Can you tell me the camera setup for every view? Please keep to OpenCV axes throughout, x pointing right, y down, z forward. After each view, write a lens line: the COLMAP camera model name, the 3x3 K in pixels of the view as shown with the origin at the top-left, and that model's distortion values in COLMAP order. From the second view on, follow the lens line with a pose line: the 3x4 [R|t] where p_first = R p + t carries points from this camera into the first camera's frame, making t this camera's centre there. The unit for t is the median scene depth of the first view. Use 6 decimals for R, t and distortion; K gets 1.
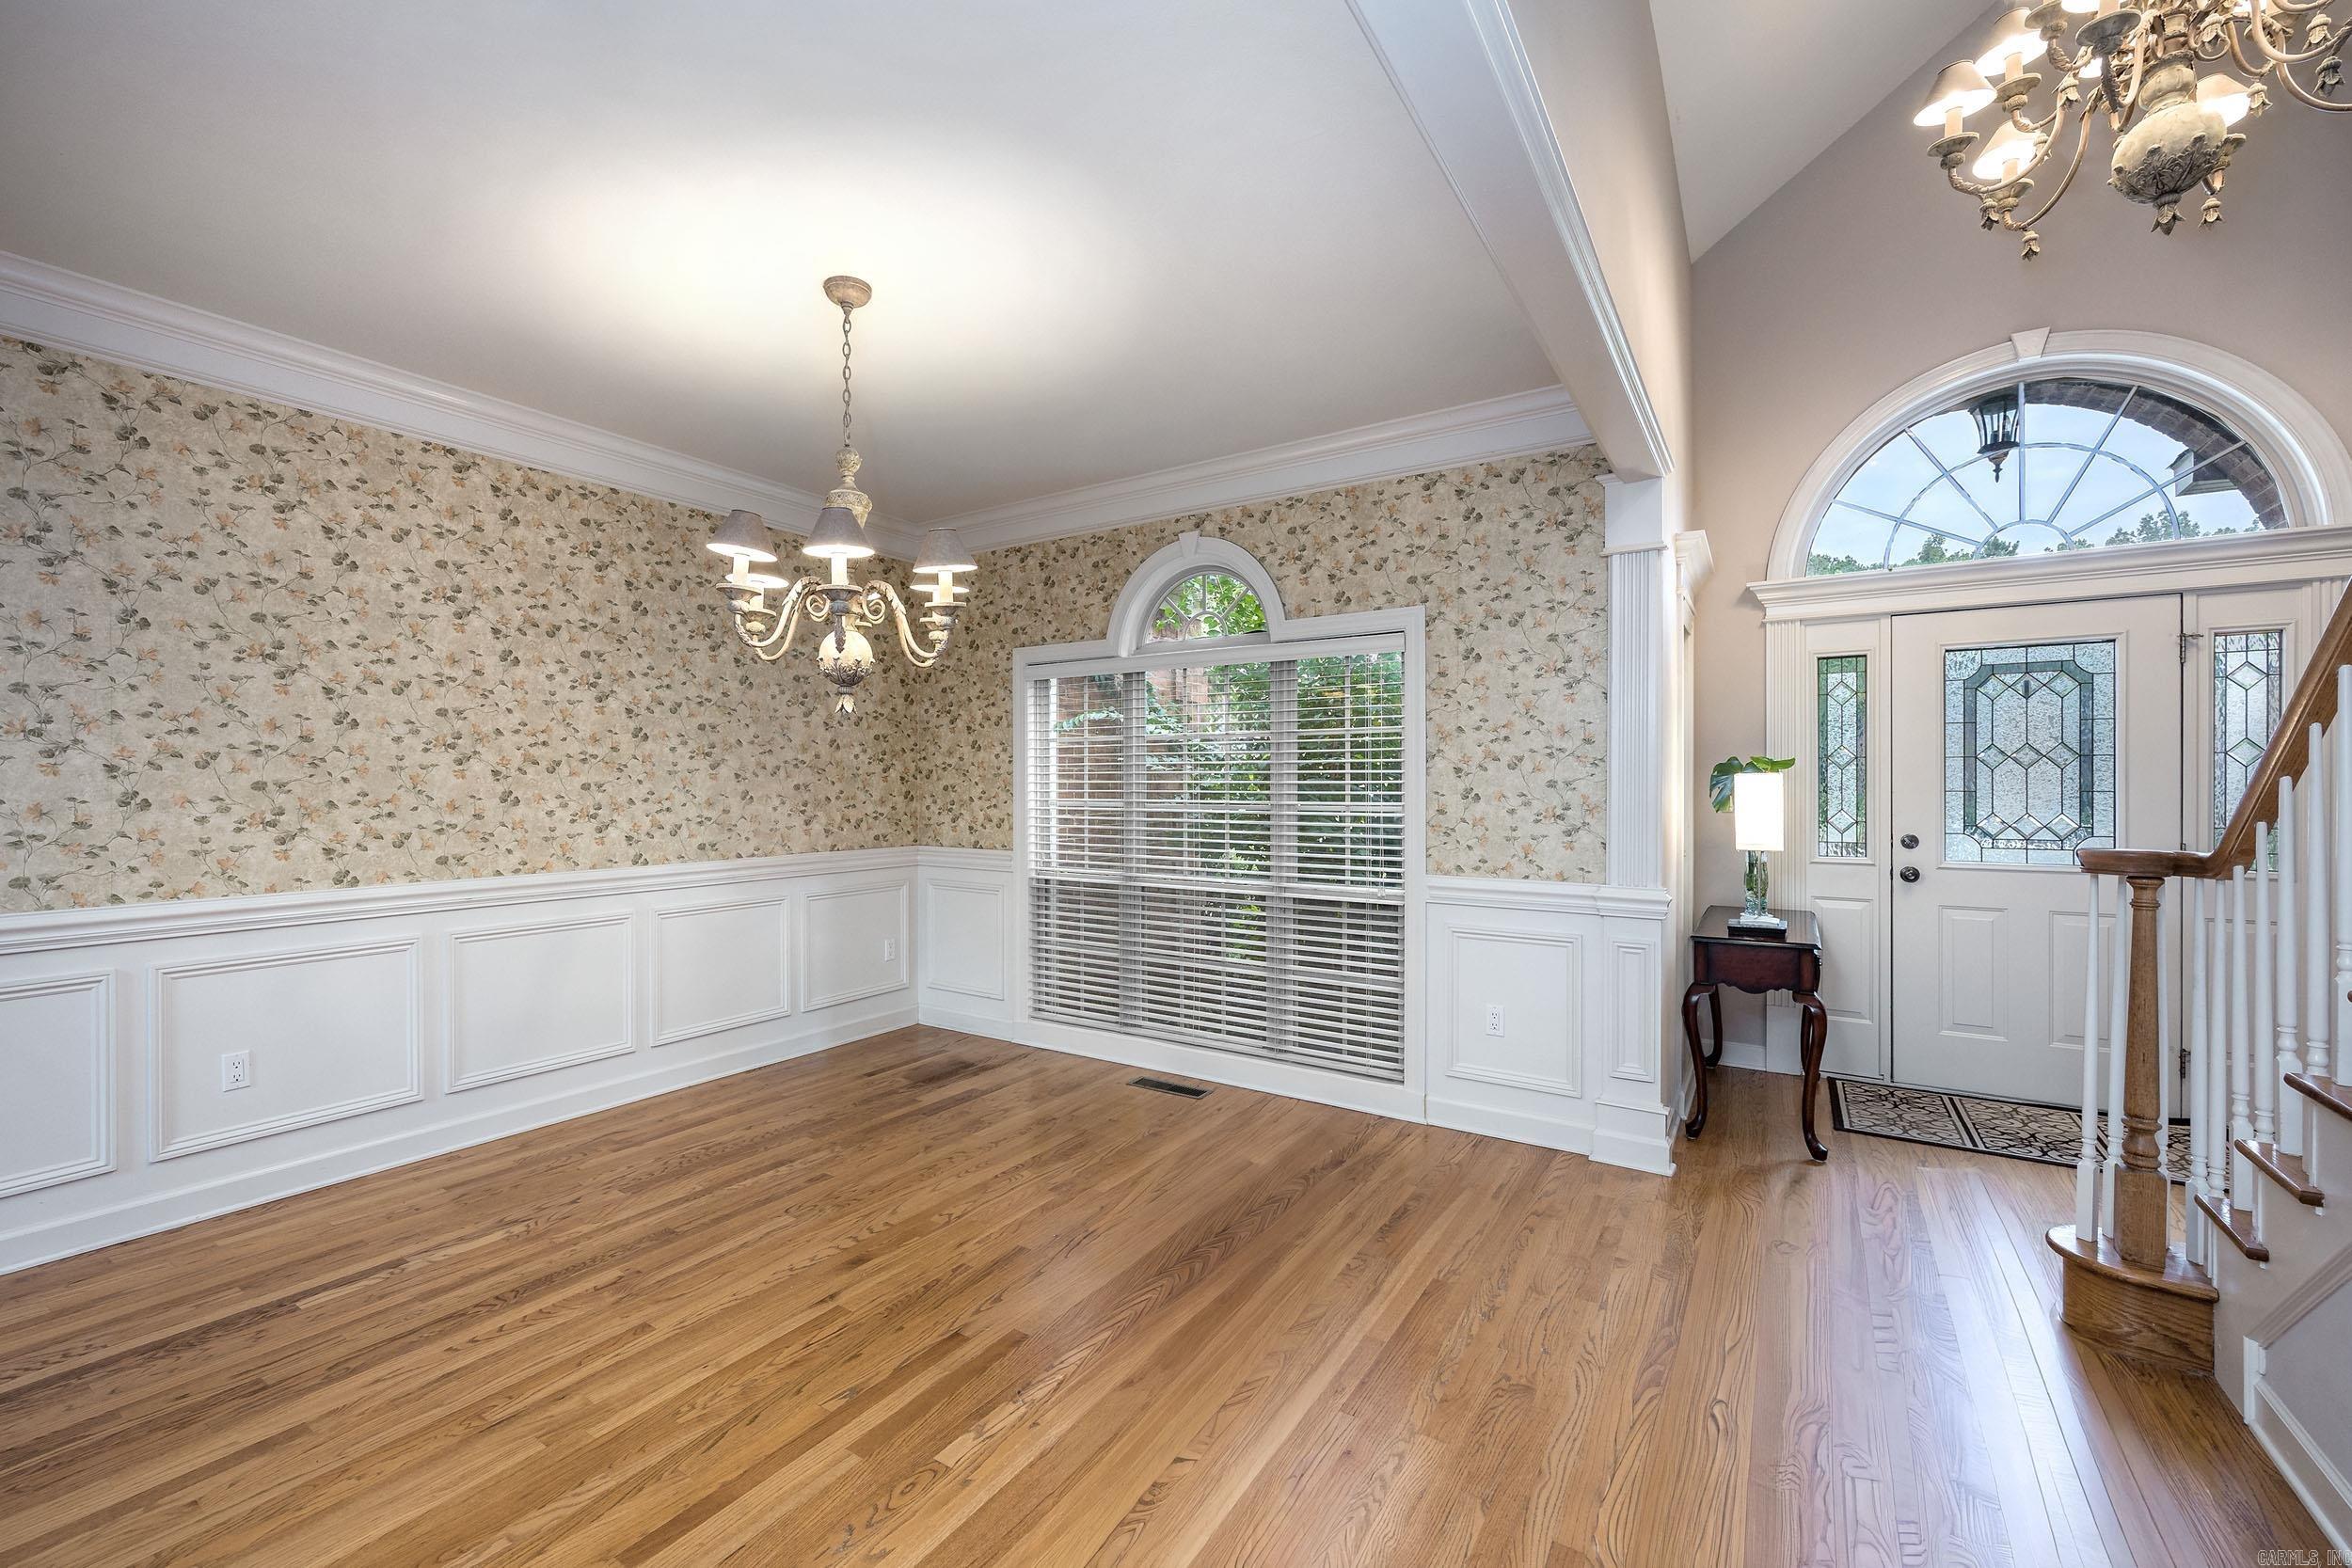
lens RADIAL K [[1022.6, 0, 1152.8], [0, 1022.6, 777.9], [0, 0, 1]] dist [-0.000001, -0.000032]
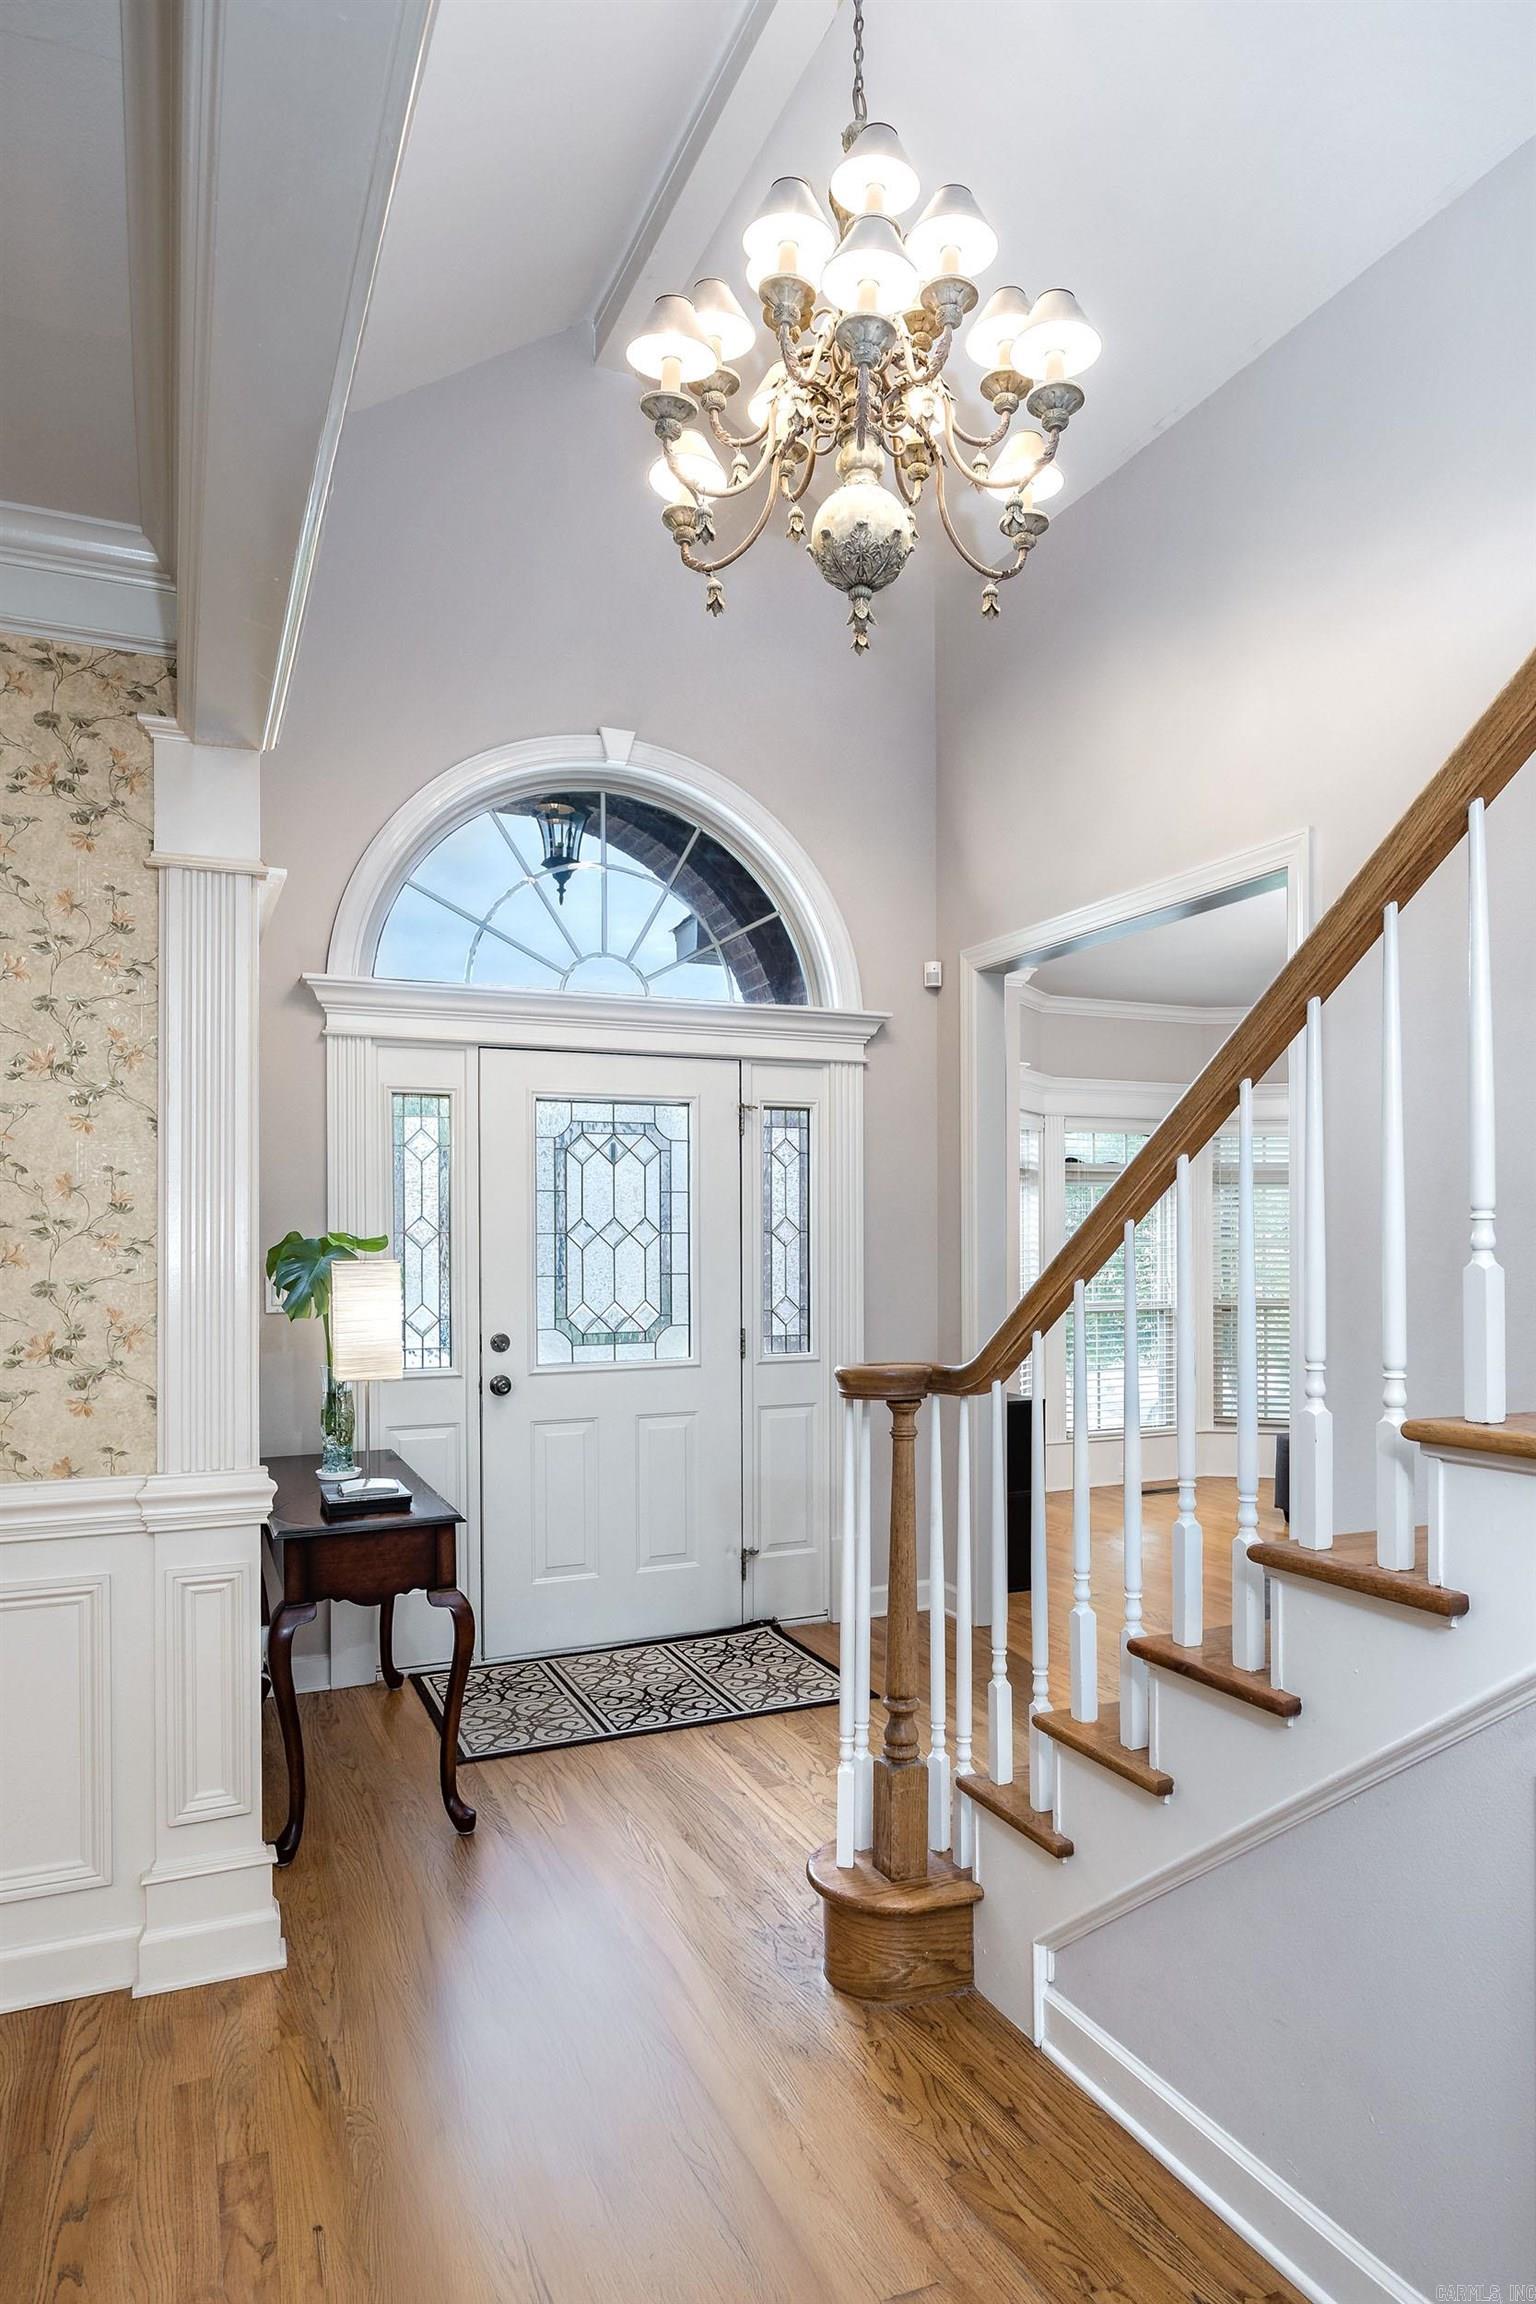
lens RADIAL K [[1285.2, 0, 826.7], [0, 1285.2, 1238.5], [0, 0, 1]] dist [-0.006629, -0.000530]
pose [[0.515305, -0.001756, 0.857005, 0.040770], [0.001262, 0.999998, 0.001291, -0.019159], [-0.857006, 0.000416, 0.515306, 0.321841]]
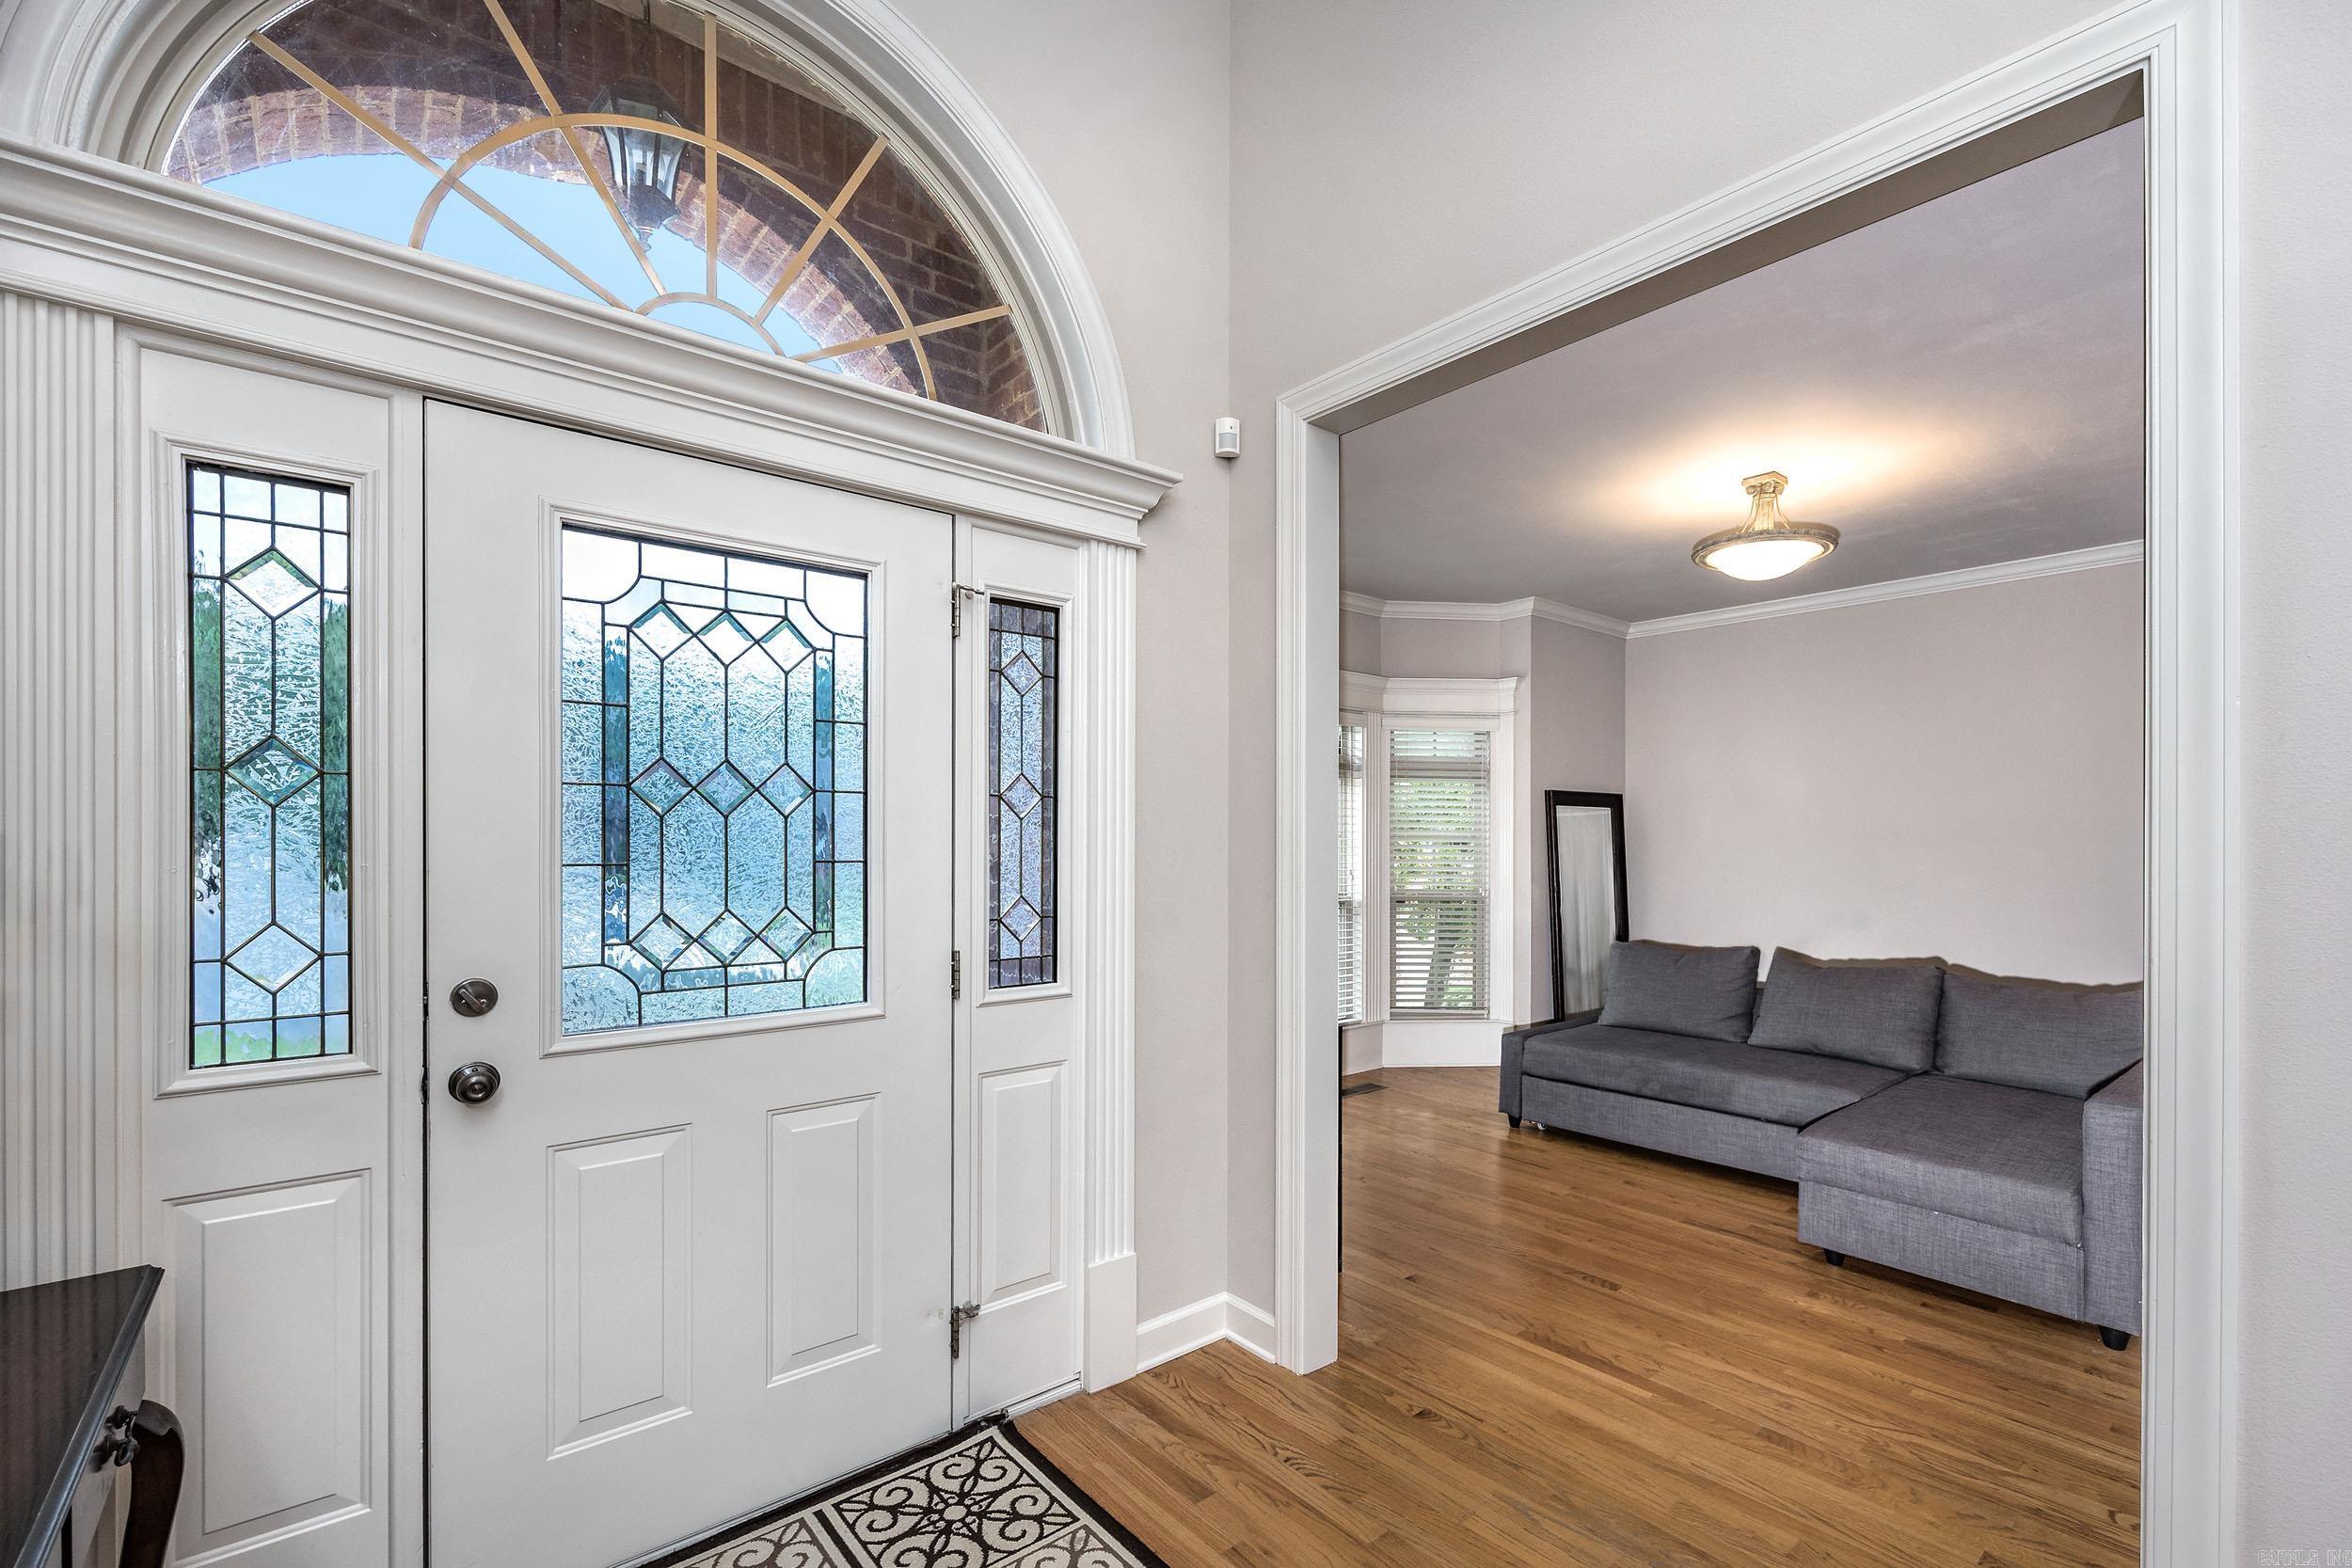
lens RADIAL K [[925.8, 0, 1173.5], [0, 925.8, 842.3], [0, 0, 1]] dist [-0.000805, -0.000078]
pose [[0.277249, 0.001750, 0.960796, 0.531802], [-0.004158, 0.999991, -0.000621, 0.003049], [-0.960789, -0.003823, 0.277254, 0.723256]]
